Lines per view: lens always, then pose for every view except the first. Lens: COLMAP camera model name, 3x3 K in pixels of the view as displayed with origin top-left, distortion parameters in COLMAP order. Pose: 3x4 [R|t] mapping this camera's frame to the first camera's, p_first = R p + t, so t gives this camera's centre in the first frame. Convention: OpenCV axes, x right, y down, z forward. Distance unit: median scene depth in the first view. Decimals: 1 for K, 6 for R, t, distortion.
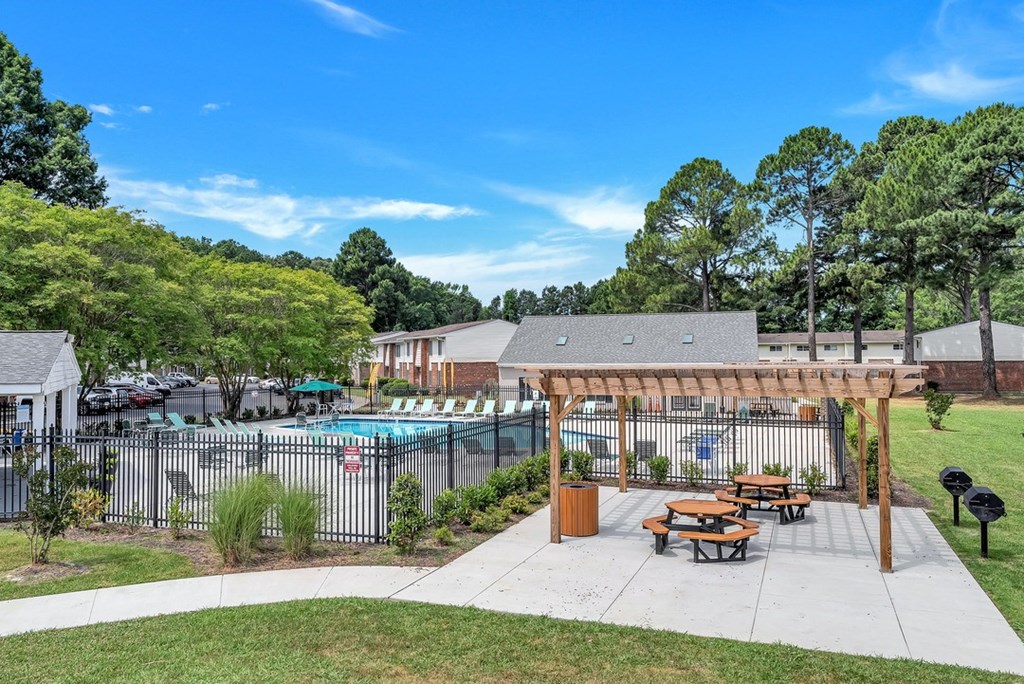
lens RADIAL K [[779.8, 0, 512.0], [0, 779.8, 342.0], [0, 0, 1]] dist [0.006163, 0.004453]
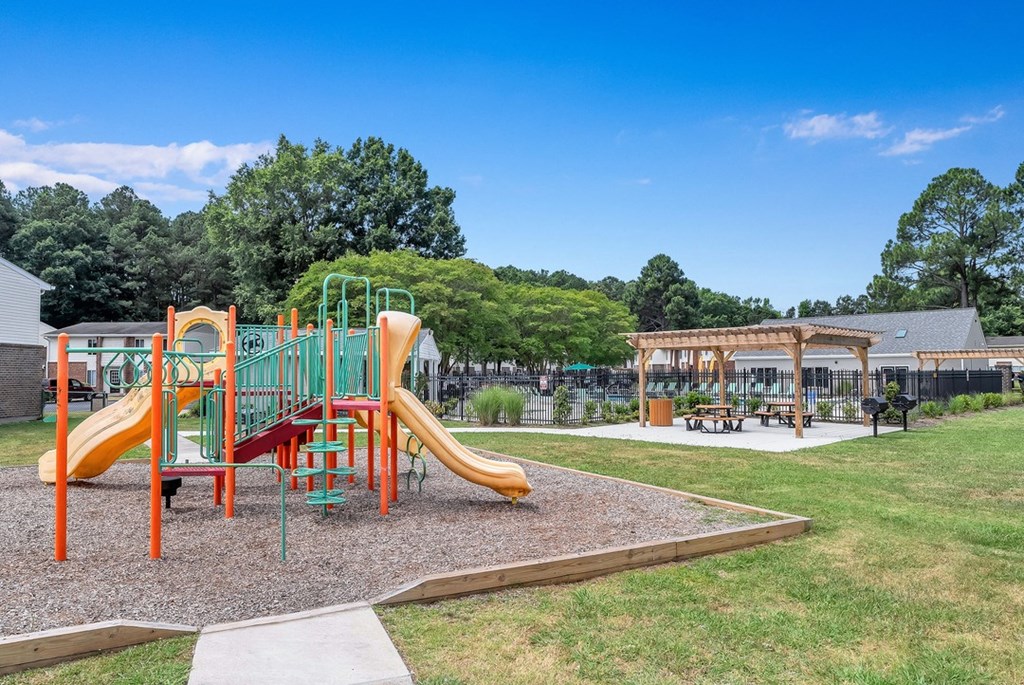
lens RADIAL K [[779.8, 0, 512.0], [0, 779.8, 342.5], [0, 0, 1]] dist [0.006163, 0.004453]
pose [[0.898576, -0.020028, -0.438360, 0.161187], [0.008418, 0.999561, -0.028411, 0.027992], [0.438737, 0.021840, 0.898350, -0.223743]]
